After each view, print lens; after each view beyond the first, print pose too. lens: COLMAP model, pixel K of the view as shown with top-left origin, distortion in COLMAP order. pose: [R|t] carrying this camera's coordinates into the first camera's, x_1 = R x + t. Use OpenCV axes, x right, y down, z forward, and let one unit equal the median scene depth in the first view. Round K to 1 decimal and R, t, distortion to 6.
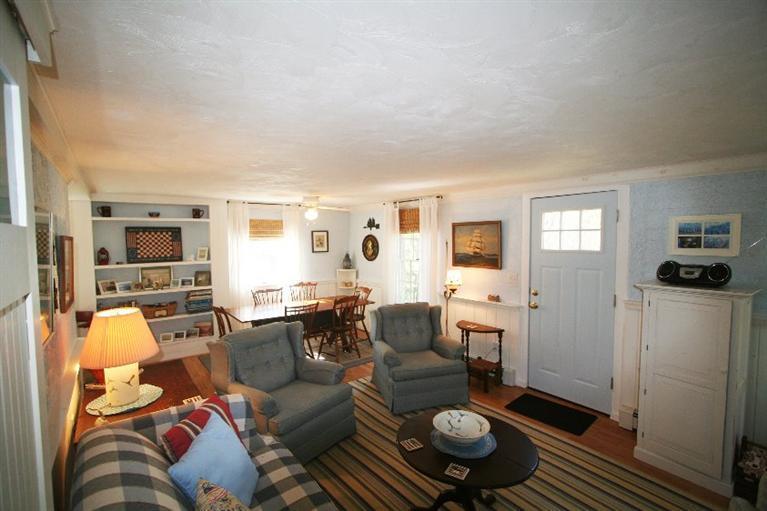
lens RADIAL K [[360.3, 0, 381.9], [0, 360.3, 256.6], [0, 0, 1]] dist [0.003212, 0.001588]
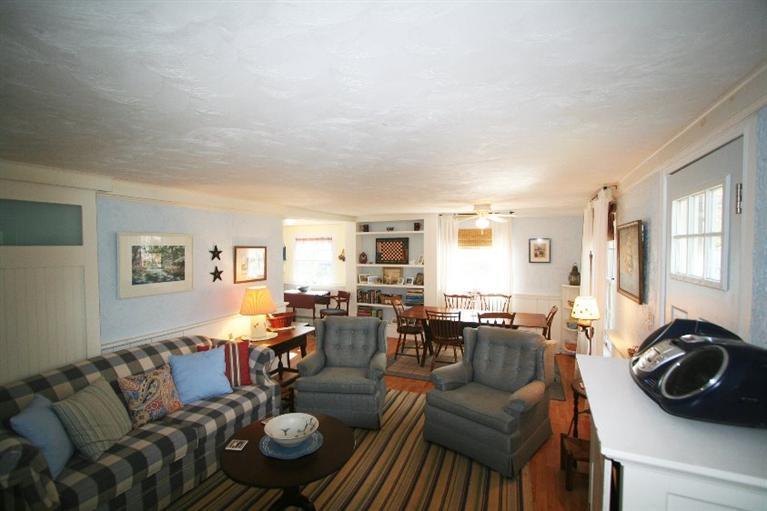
lens RADIAL K [[360.3, 0, 380.1], [0, 360.3, 255.4], [0, 0, 1]] dist [0.003212, 0.001588]
pose [[0.499506, 0.027806, -0.865864, 0.508077], [-0.047895, 0.998842, 0.004446, -0.019931], [0.864985, 0.039250, 0.500260, 0.274668]]
